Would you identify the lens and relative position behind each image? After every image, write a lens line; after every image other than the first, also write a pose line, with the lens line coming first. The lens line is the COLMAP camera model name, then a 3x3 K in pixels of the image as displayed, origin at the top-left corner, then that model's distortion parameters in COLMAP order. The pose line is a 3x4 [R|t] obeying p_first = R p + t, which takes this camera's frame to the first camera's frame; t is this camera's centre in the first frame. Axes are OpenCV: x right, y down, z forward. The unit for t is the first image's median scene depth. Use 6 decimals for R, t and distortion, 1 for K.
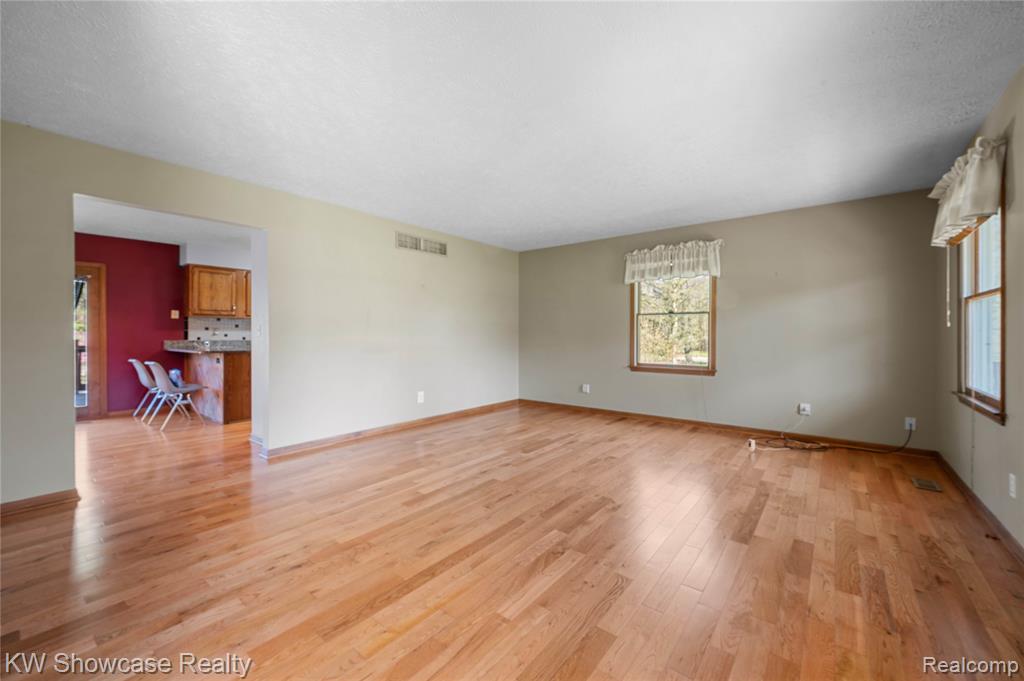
lens RADIAL K [[412.8, 0, 508.2], [0, 412.8, 332.8], [0, 0, 1]] dist [0.000138, -0.000392]
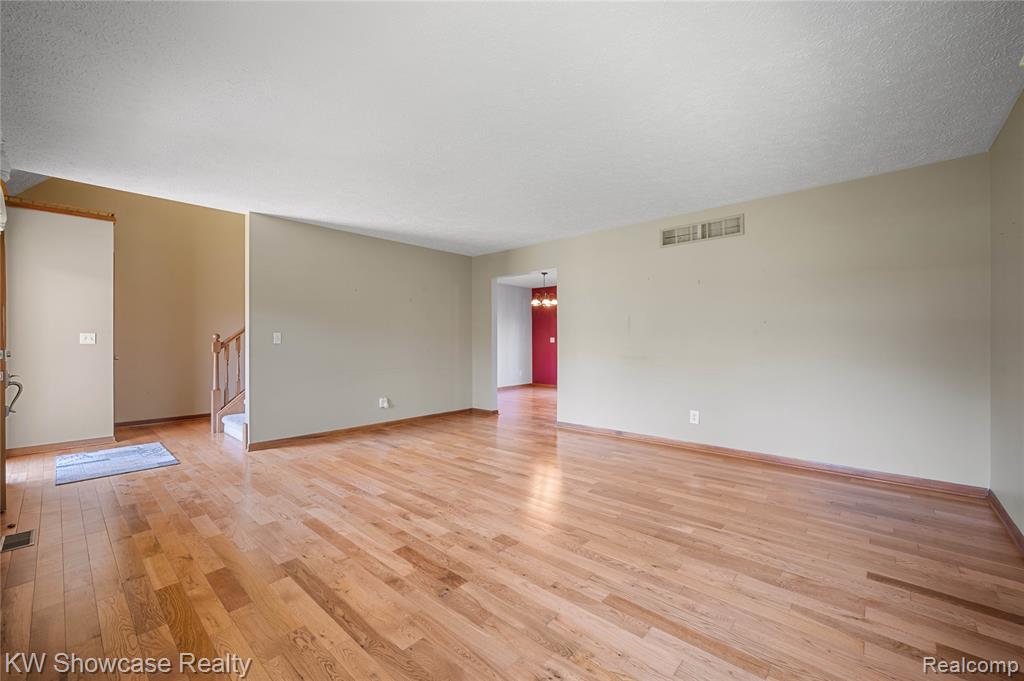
lens RADIAL K [[416.0, 0, 512.0], [0, 416.0, 340.5], [0, 0, 1]] dist [0.001561, 0.000312]
pose [[-0.065678, -0.002148, -0.997839, 0.688611], [0.004220, 0.999988, -0.002430, 0.002853], [0.997832, -0.004371, -0.065669, 0.734043]]
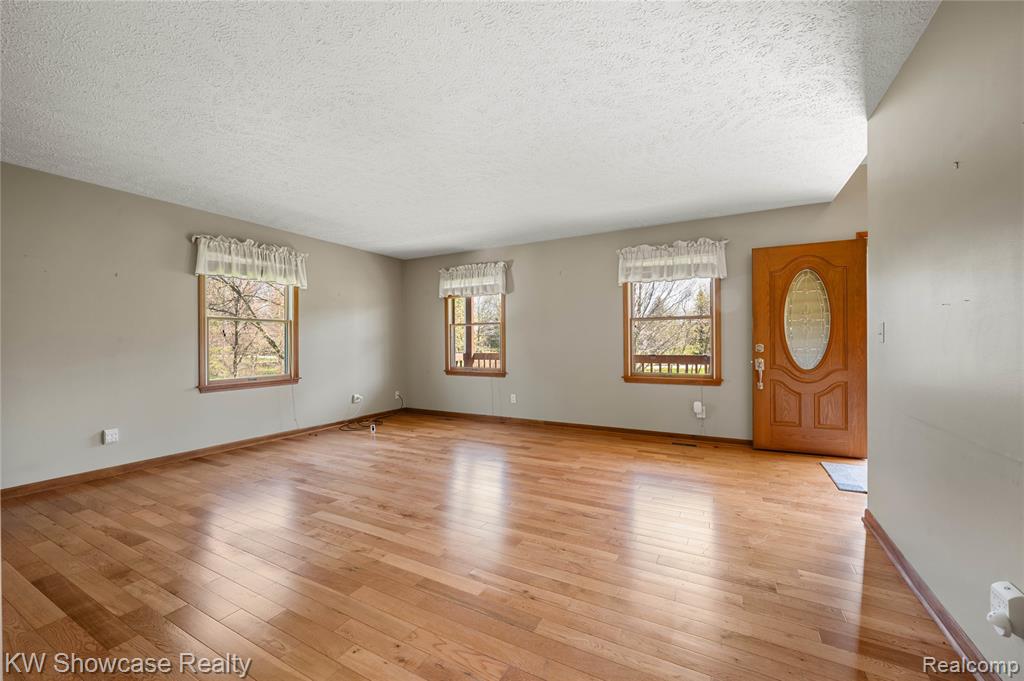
lens RADIAL K [[407.8, 0, 517.4], [0, 407.8, 335.7], [0, 0, 1]] dist [0.009458, -0.000137]
pose [[-0.187957, 0.014868, 0.982065, -0.615218], [0.001361, 0.999888, -0.014878, 0.001872], [-0.982176, -0.001460, -0.187956, 0.660394]]
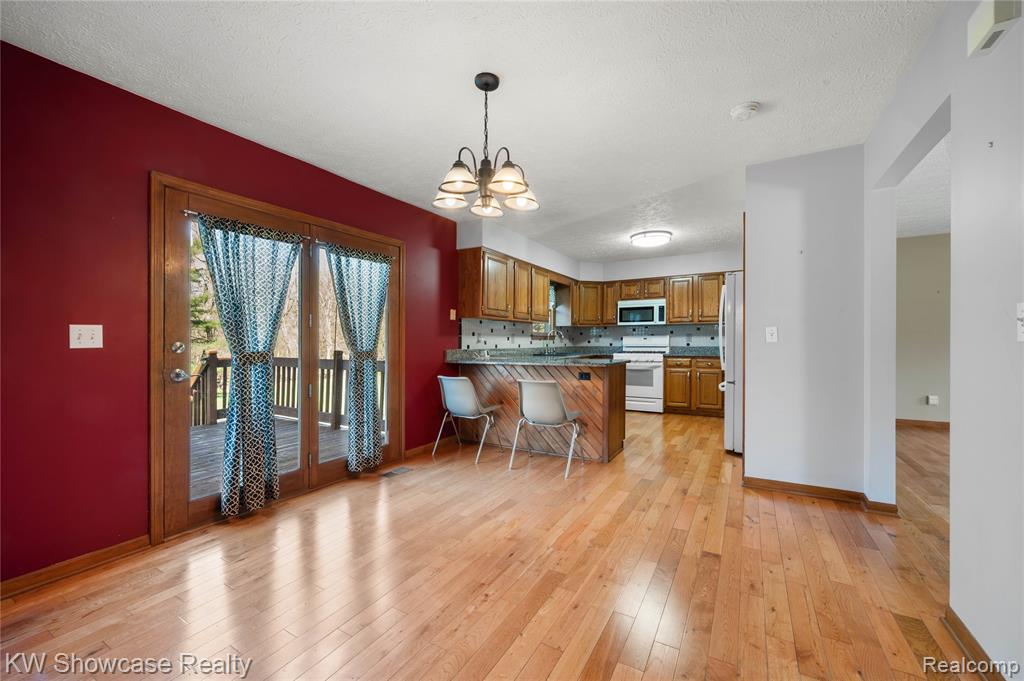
lens RADIAL K [[414.9, 0, 506.7], [0, 414.9, 352.0], [0, 0, 1]] dist [0.000166, -0.000024]
pose [[0.989093, -0.007424, 0.147103, -1.049430], [0.003511, 0.999634, 0.026837, 0.004181], [-0.147248, -0.026028, 0.988757, 0.305326]]
